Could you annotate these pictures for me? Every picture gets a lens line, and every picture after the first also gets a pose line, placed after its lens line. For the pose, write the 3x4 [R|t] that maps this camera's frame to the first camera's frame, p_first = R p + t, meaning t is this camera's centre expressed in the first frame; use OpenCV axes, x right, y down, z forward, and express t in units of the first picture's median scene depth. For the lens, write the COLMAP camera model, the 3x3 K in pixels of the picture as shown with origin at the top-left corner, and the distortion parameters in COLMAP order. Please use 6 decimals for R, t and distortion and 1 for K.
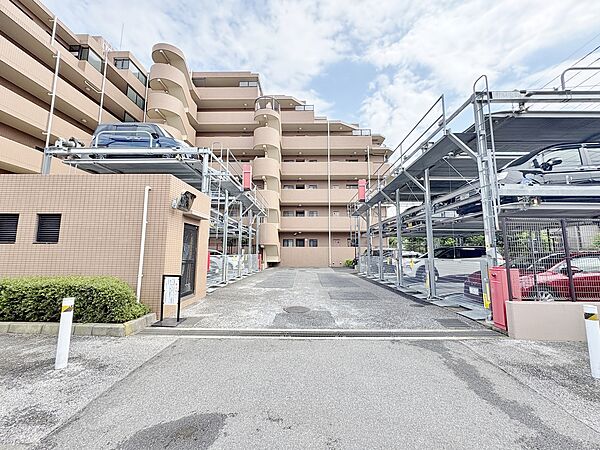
lens RADIAL K [[238.6, 0, 300.1], [0, 238.6, 224.4], [0, 0, 1]] dist [-0.000559, -0.000367]
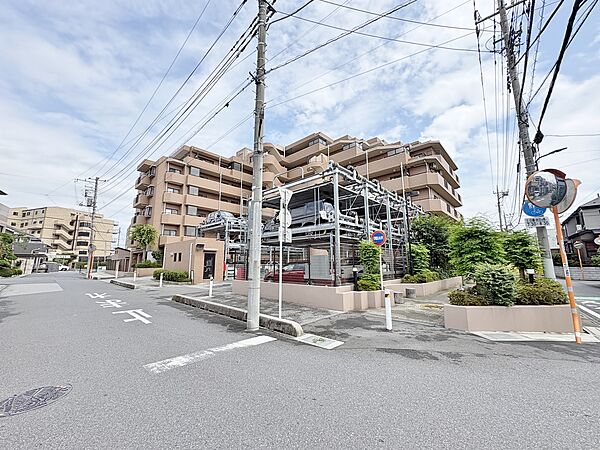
lens RADIAL K [[238.6, 0, 298.7], [0, 238.6, 224.4], [0, 0, 1]] dist [-0.000559, -0.000367]
pose [[0.740537, -0.118216, -0.661536, 1.703958], [0.088662, 0.992988, -0.078196, -0.022760], [0.666141, -0.000746, 0.745826, -0.303266]]
